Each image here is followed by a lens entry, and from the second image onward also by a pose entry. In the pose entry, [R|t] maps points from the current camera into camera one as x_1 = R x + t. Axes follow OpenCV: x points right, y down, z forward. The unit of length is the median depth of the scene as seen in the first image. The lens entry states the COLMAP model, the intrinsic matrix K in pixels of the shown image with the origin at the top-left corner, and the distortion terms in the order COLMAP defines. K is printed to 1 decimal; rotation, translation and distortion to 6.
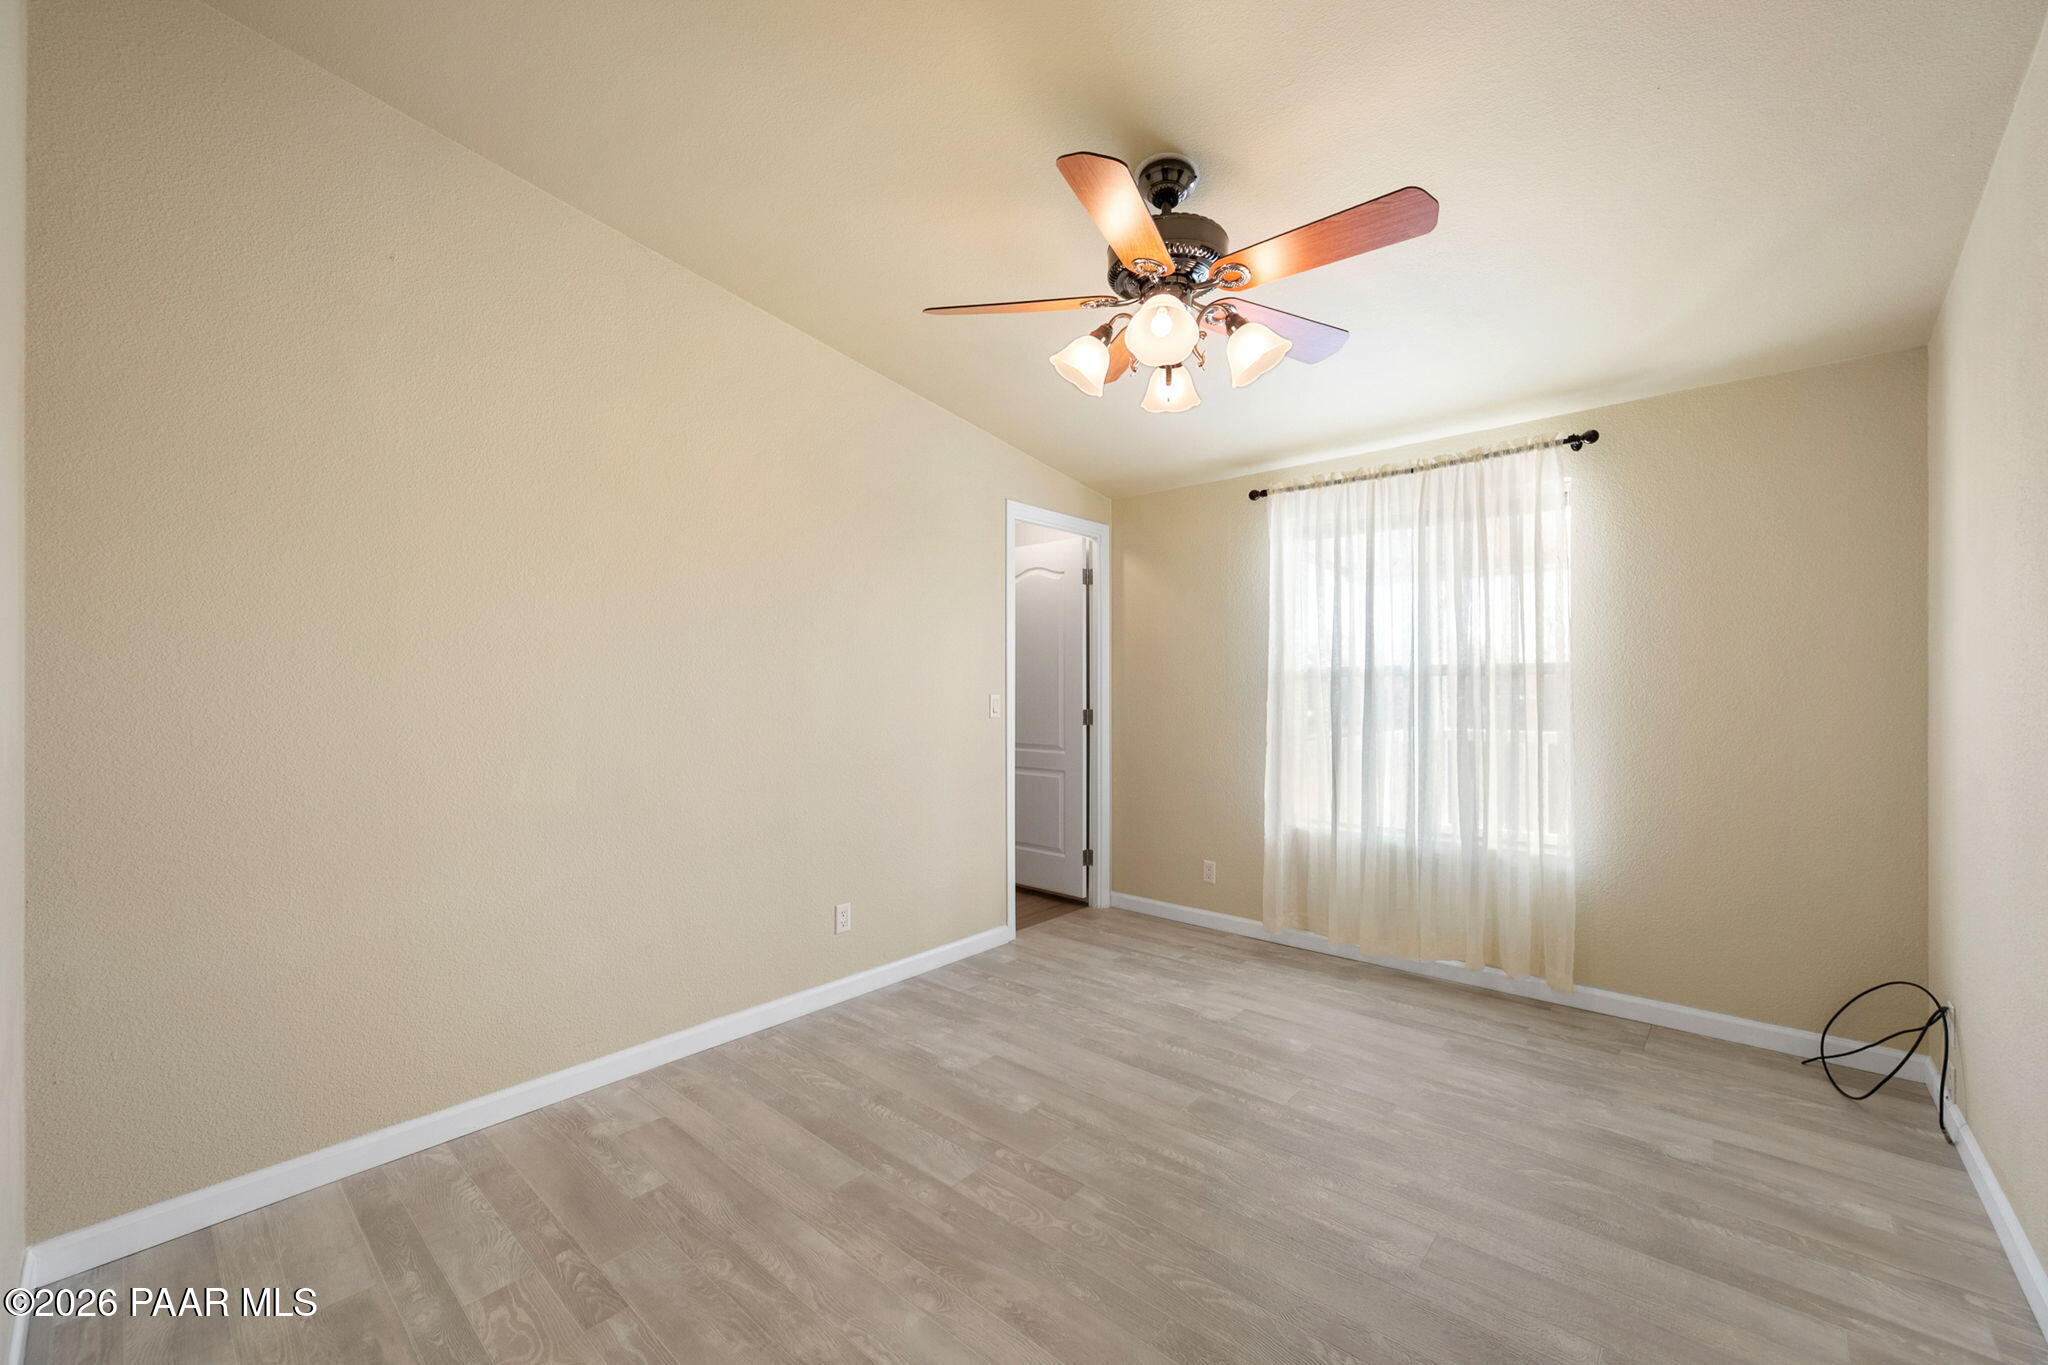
lens RADIAL K [[813.8, 0, 1021.2], [0, 813.8, 688.8], [0, 0, 1]] dist [-0.002322, 0.000315]
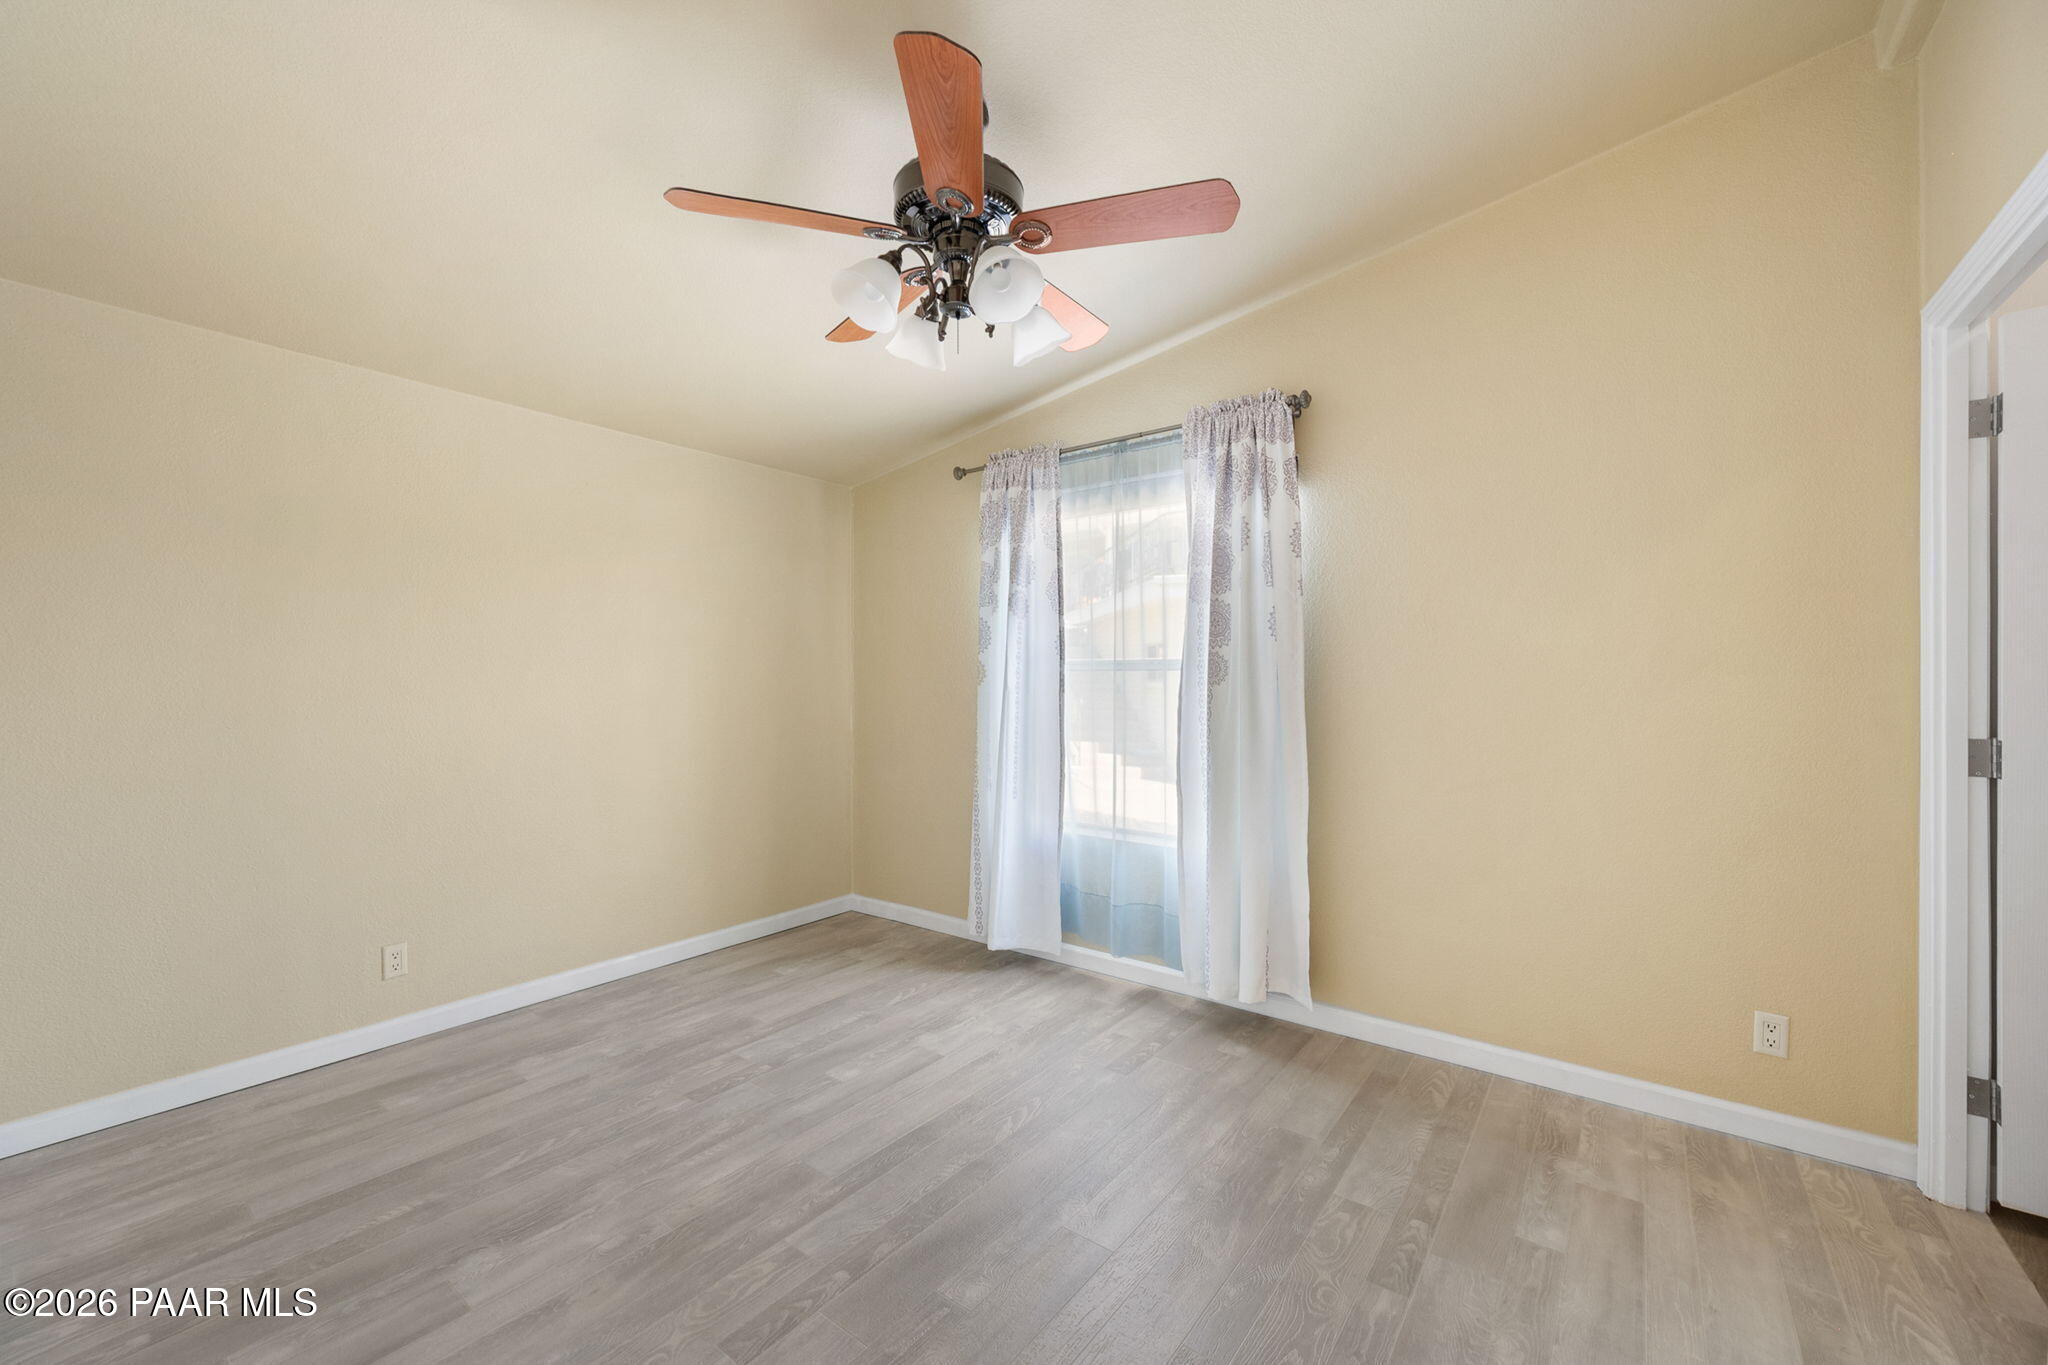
lens RADIAL K [[813.8, 0, 1011.1], [0, 813.8, 671.8], [0, 0, 1]] dist [-0.002322, 0.000315]
pose [[0.061775, -0.009077, -0.998049, 0.505026], [-0.004290, 0.999947, -0.009360, -0.002063], [0.998081, 0.004860, 0.061733, 0.449887]]
